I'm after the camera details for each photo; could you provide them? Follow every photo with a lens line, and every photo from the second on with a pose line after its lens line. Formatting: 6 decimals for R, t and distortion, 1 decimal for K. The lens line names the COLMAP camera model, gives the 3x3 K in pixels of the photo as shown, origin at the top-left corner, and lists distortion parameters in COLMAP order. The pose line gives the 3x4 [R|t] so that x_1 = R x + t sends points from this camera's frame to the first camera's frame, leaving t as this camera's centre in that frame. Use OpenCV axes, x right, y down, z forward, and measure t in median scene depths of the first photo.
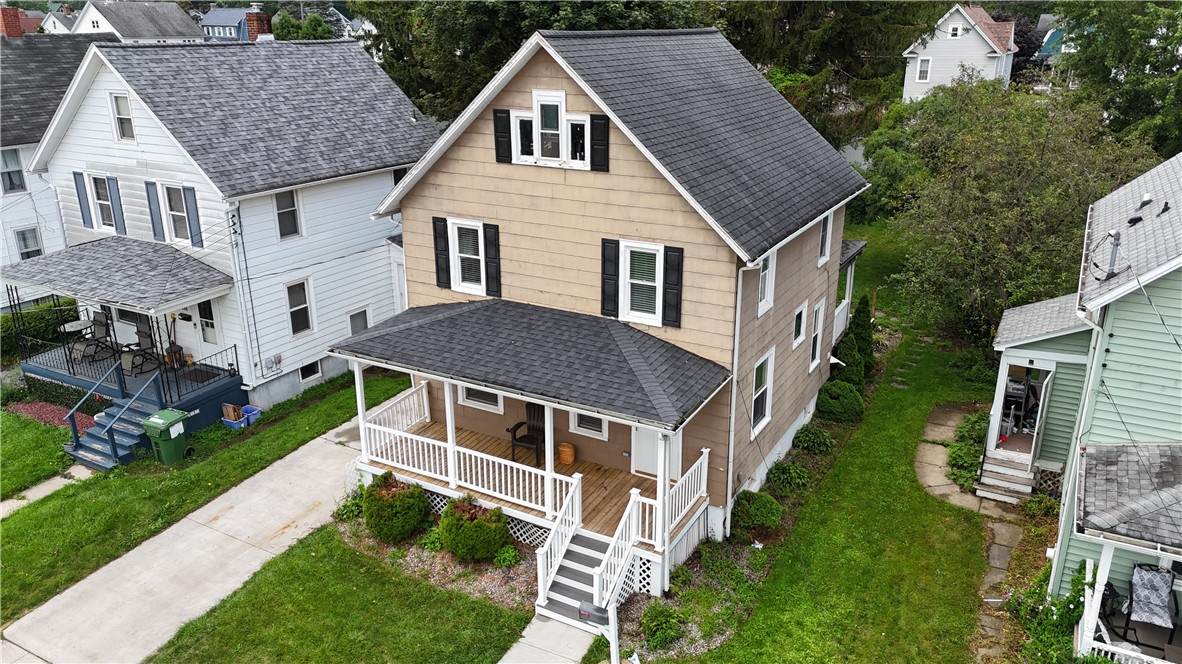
lens RADIAL K [[870.6, 0, 592.6], [0, 870.6, 333.2], [0, 0, 1]] dist [0.081576, -0.073546]
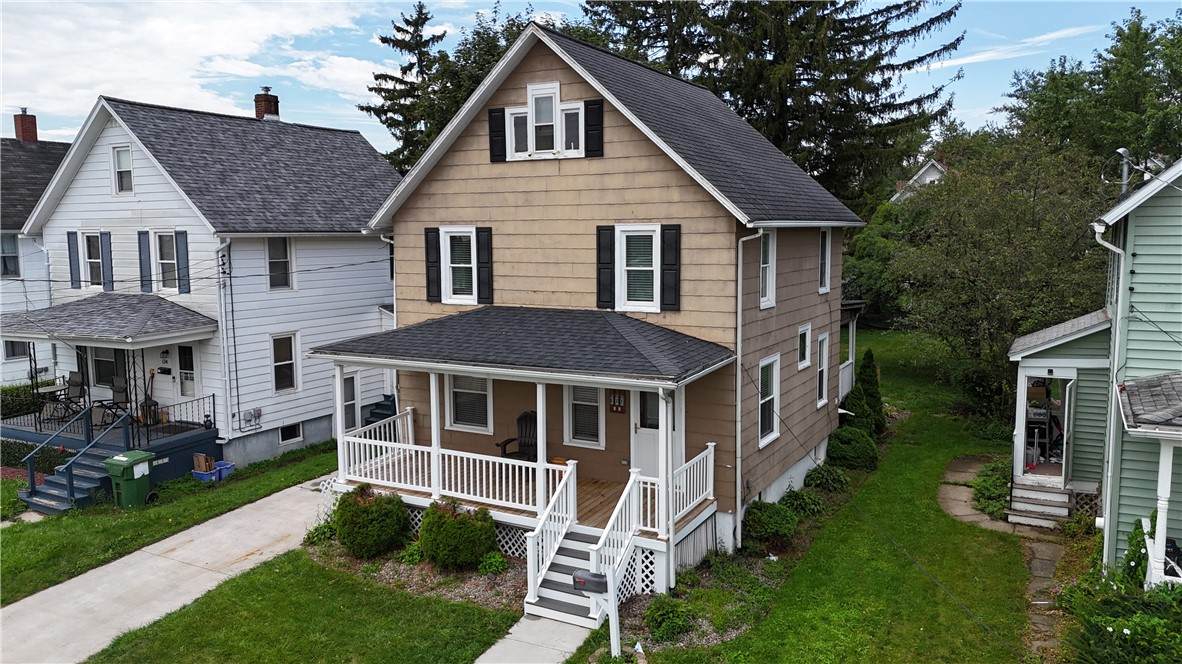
lens RADIAL K [[870.6, 0, 592.6], [0, 870.6, 332.2], [0, 0, 1]] dist [0.081576, -0.073546]
pose [[0.999977, -0.005681, 0.003794, 0.001452], [0.006385, 0.974721, -0.223335, 0.209908], [-0.002429, 0.223354, 0.974734, 0.068802]]
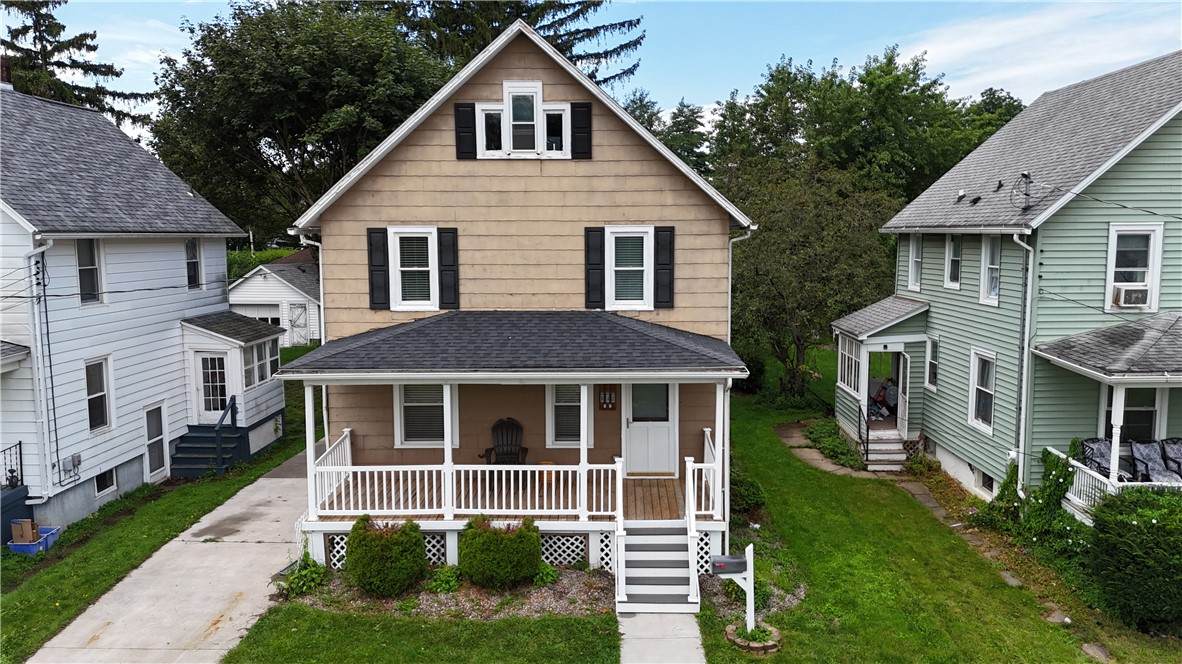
lens RADIAL K [[870.6, 0, 595.8], [0, 870.6, 332.4], [0, 0, 1]] dist [0.081576, -0.073546]
pose [[0.881717, -0.055304, 0.468527, -0.417092], [0.159841, 0.969388, -0.186380, 0.179655], [-0.443877, 0.239224, 0.863565, 0.157171]]
